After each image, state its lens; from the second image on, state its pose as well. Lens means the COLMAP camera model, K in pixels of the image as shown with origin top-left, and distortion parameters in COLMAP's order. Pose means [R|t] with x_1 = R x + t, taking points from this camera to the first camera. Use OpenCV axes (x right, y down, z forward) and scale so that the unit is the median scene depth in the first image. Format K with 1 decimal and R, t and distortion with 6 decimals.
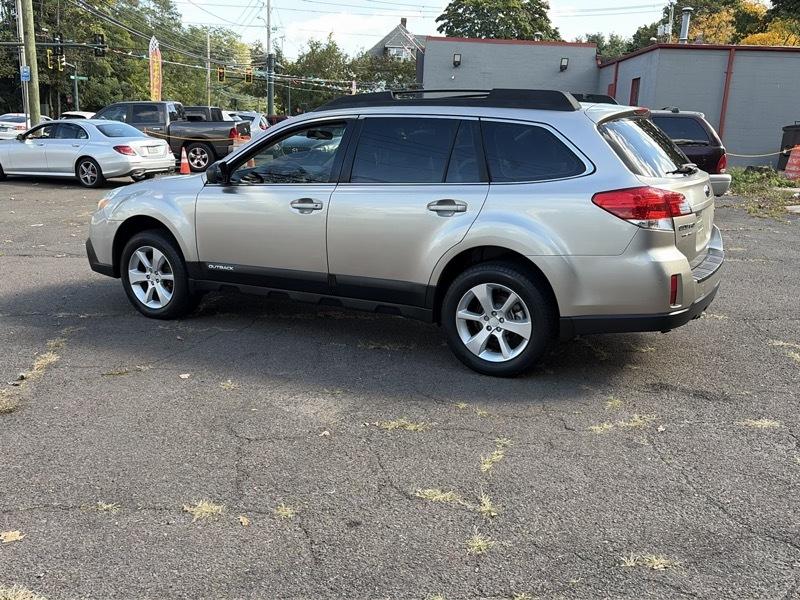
lens RADIAL K [[773.6, 0, 399.6], [0, 773.6, 270.4], [0, 0, 1]] dist [0.030765, 0.001291]
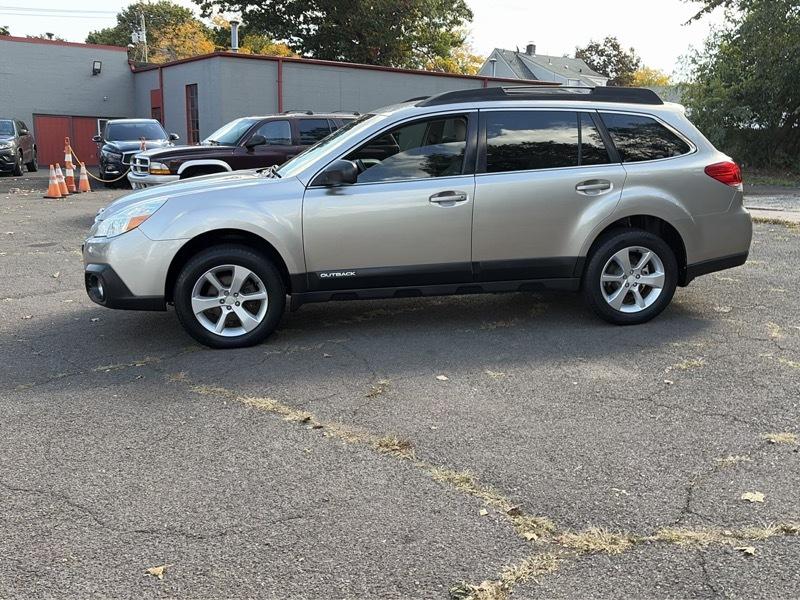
lens RADIAL K [[773.6, 0, 399.6], [0, 773.6, 270.4], [0, 0, 1]] dist [0.030765, 0.001291]
pose [[0.779538, -0.128601, 0.613011, -0.723076], [0.134559, 0.990229, 0.036624, -0.031803], [-0.611731, 0.053937, 0.789225, 0.216935]]
